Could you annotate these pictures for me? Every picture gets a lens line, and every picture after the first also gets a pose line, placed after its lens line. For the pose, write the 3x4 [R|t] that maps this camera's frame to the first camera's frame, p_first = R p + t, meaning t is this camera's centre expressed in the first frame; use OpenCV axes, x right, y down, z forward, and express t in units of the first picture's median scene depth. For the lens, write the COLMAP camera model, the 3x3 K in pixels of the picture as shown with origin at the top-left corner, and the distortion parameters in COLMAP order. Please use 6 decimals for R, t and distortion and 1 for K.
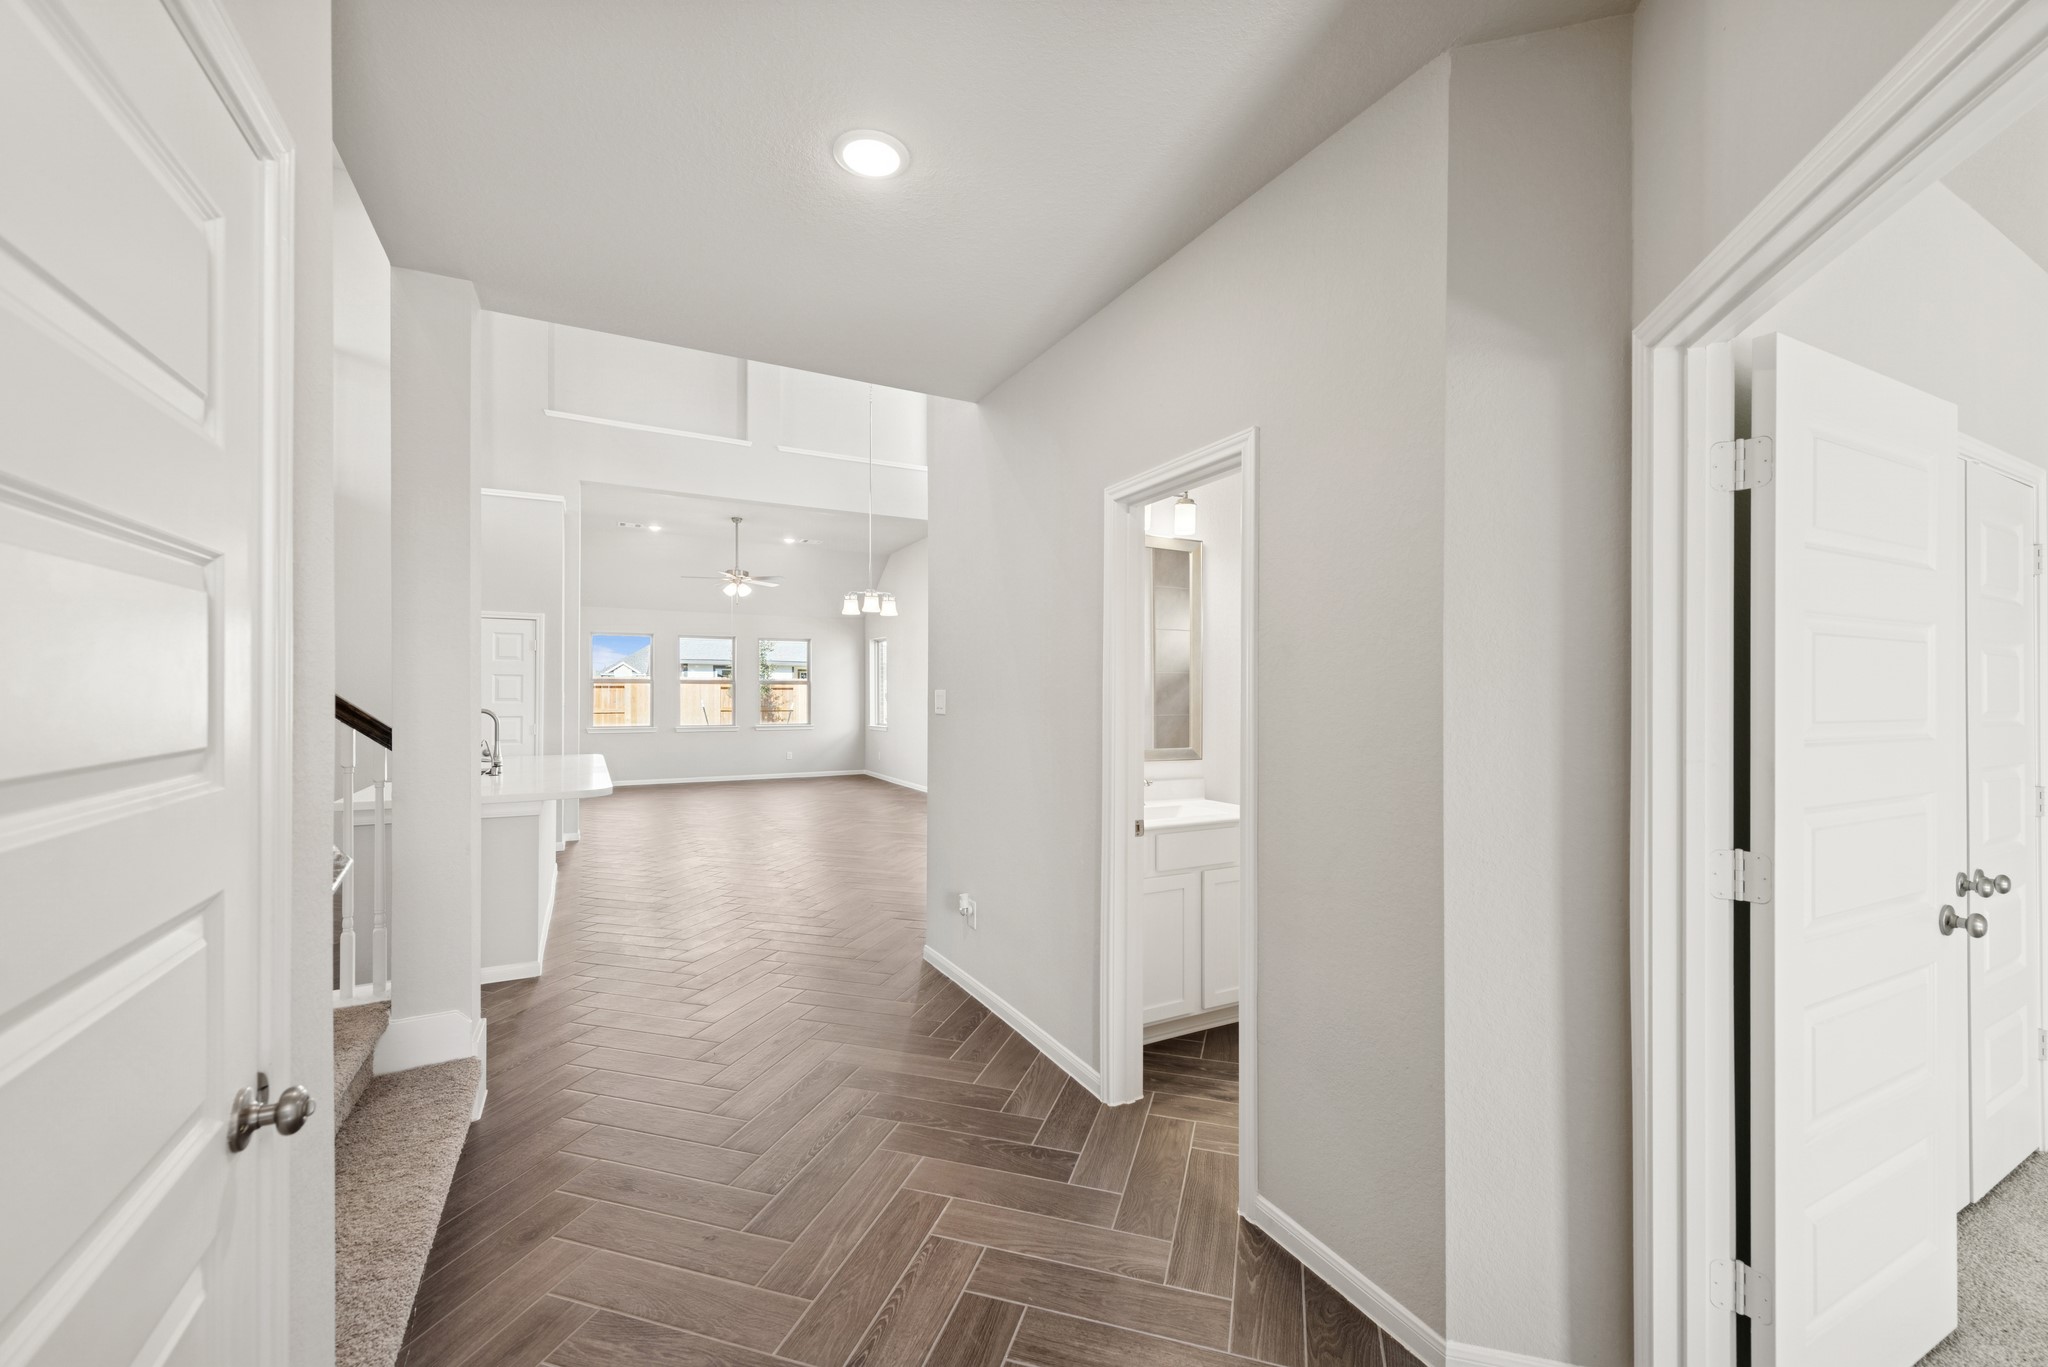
lens RADIAL K [[816.8, 0, 1026.4], [0, 816.8, 692.8], [0, 0, 1]] dist [0.007050, -0.001054]
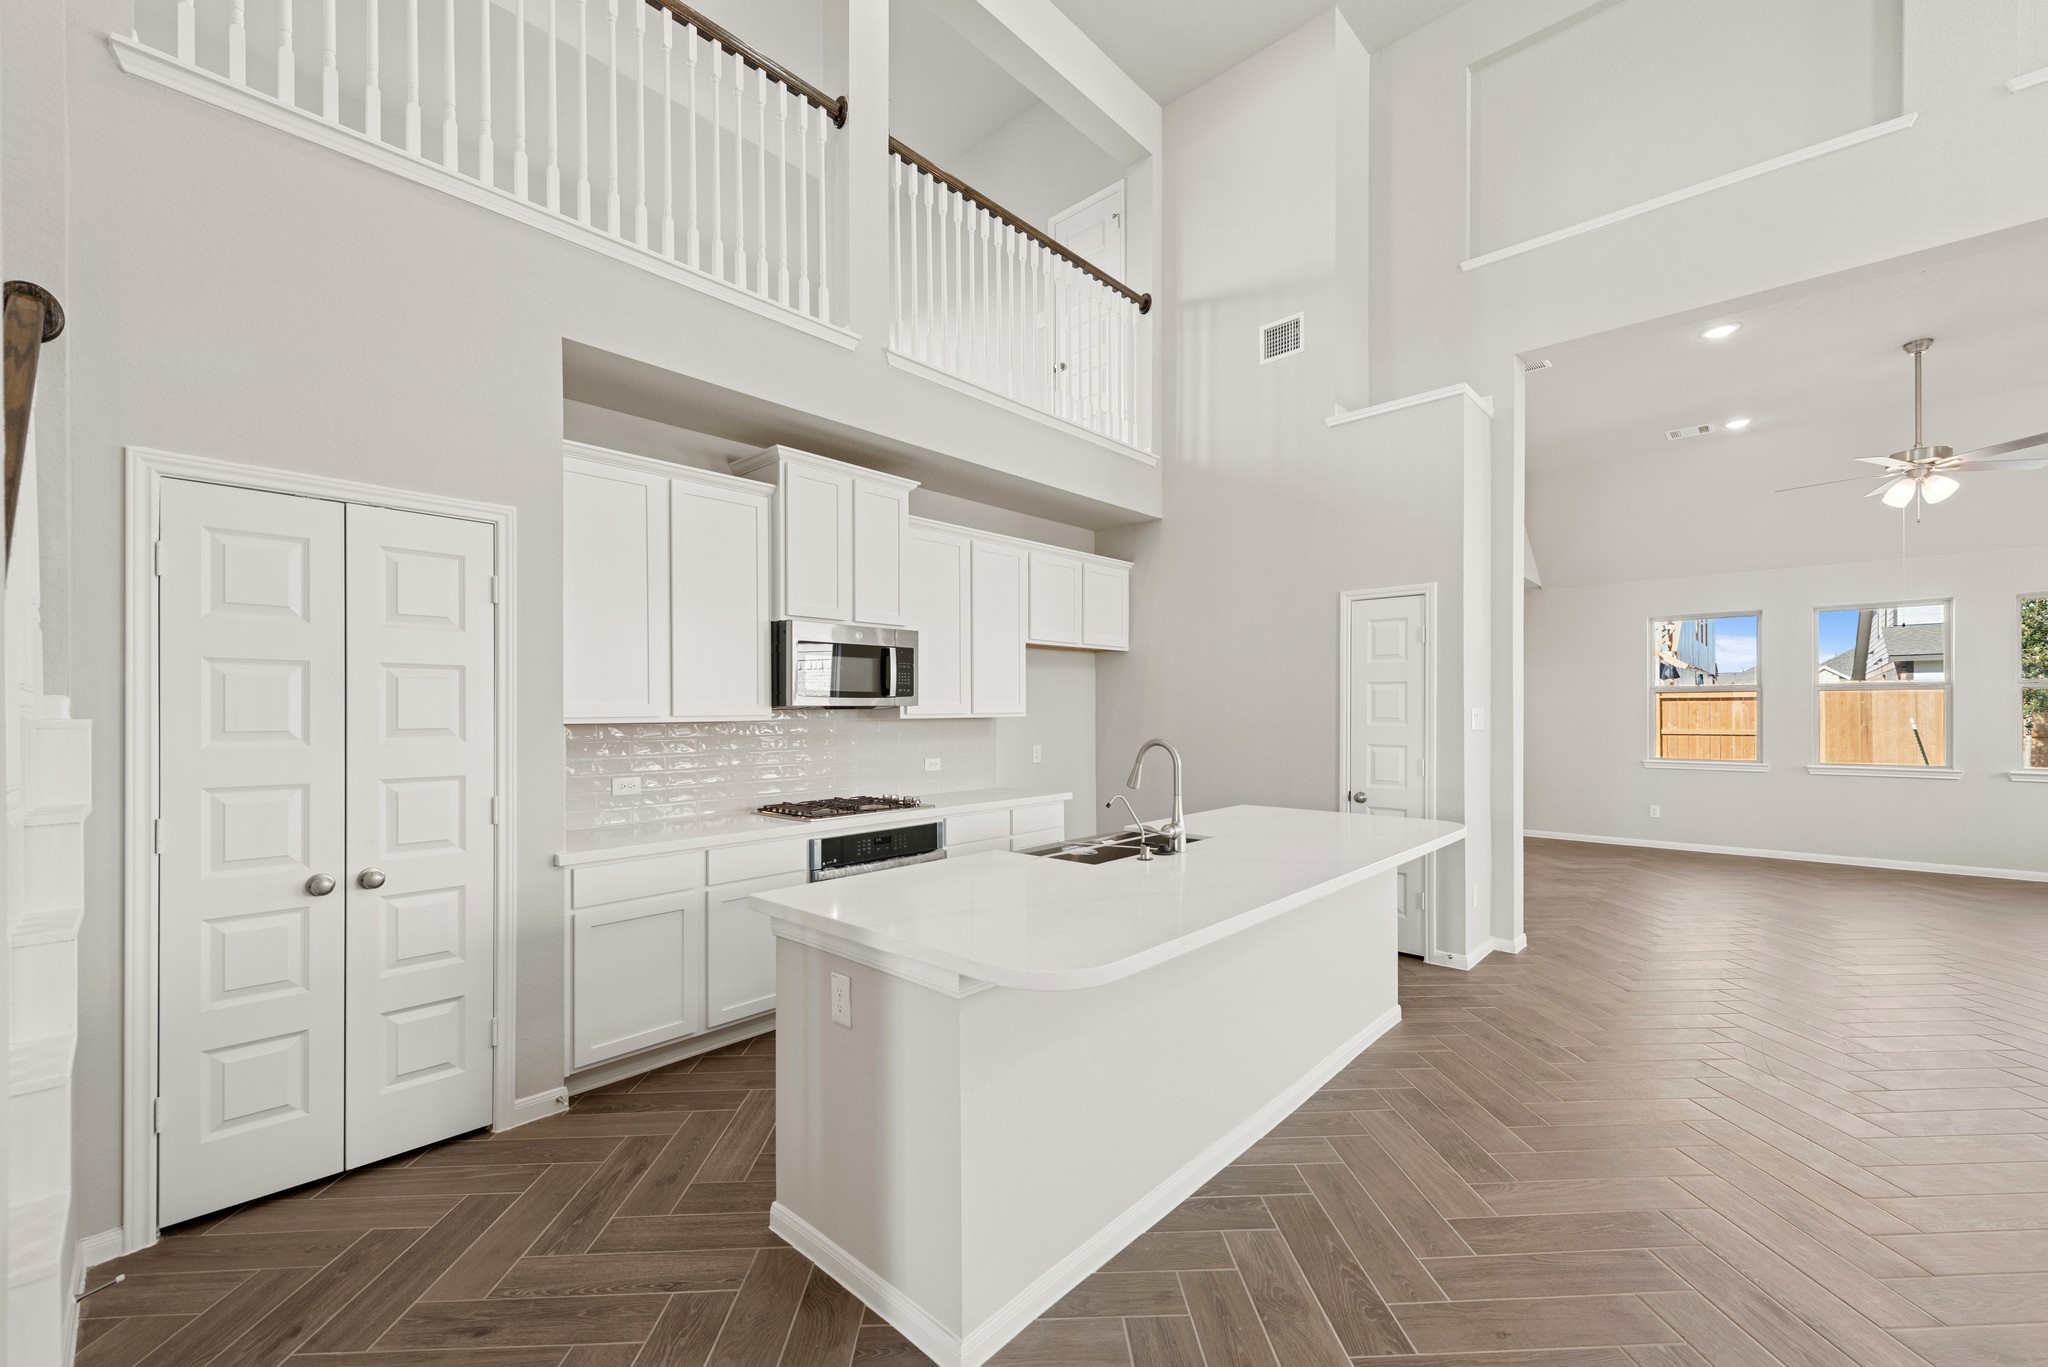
lens RADIAL K [[816.8, 0, 1064.0], [0, 816.8, 704.4], [0, 0, 1]] dist [0.007050, -0.001054]
pose [[0.343447, -0.006009, -0.939153, -0.075263], [0.005516, 0.999975, -0.004382, -0.002076], [0.939156, -0.003675, 0.343472, 0.366471]]
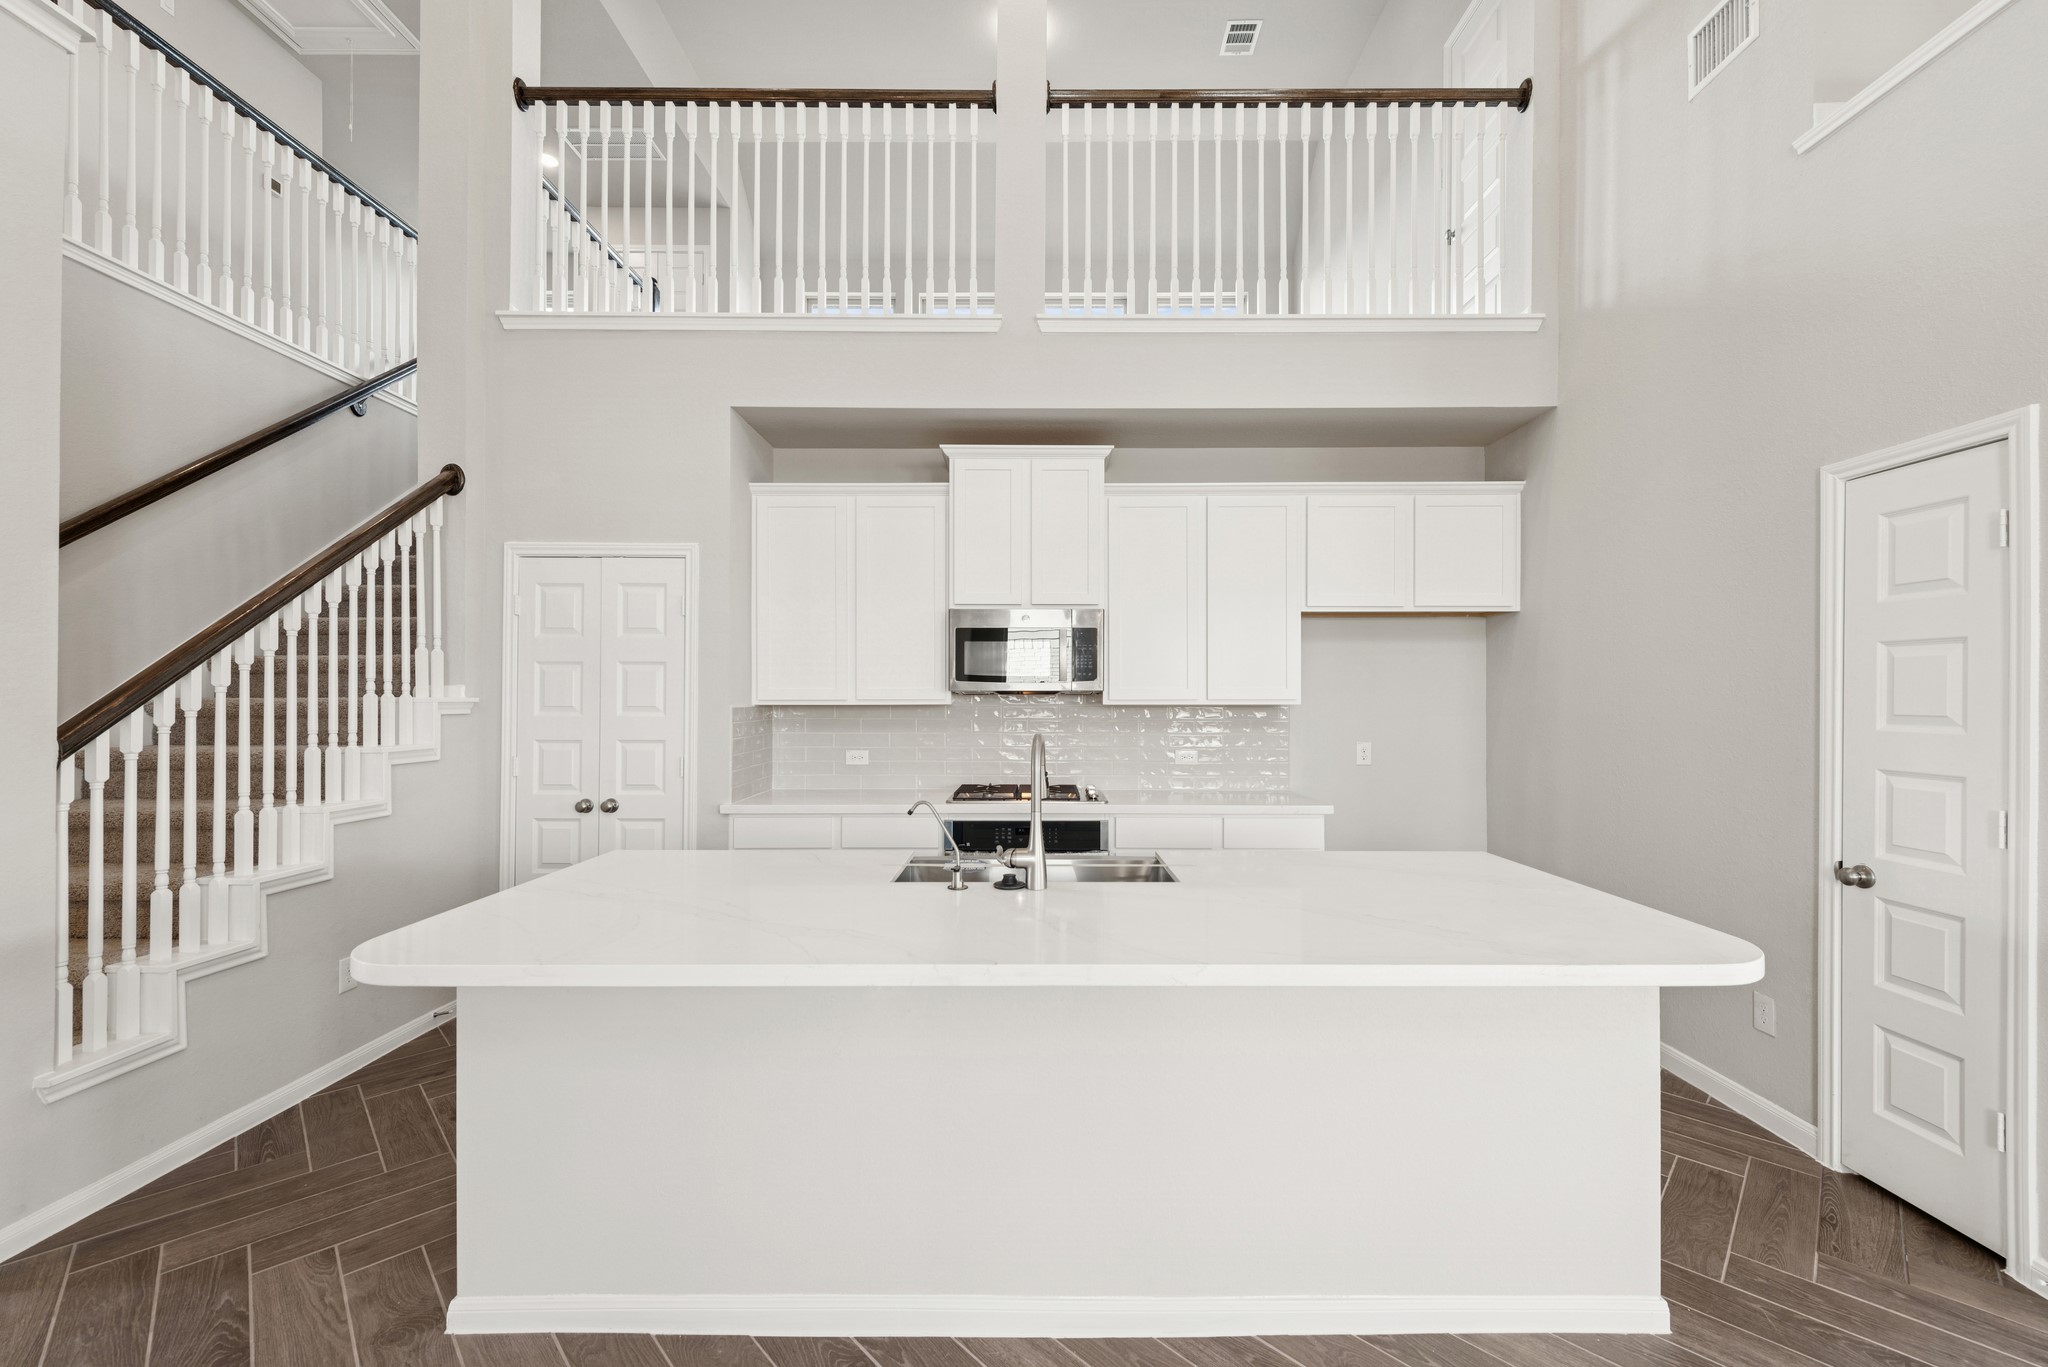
lens RADIAL K [[816.8, 0, 1032.2], [0, 816.8, 686.3], [0, 0, 1]] dist [0.007050, -0.001054]
pose [[-0.472004, -0.008328, -0.881557, -0.138762], [0.001359, 0.999947, -0.010174, -0.001713], [0.881596, -0.006000, -0.471967, 0.583849]]
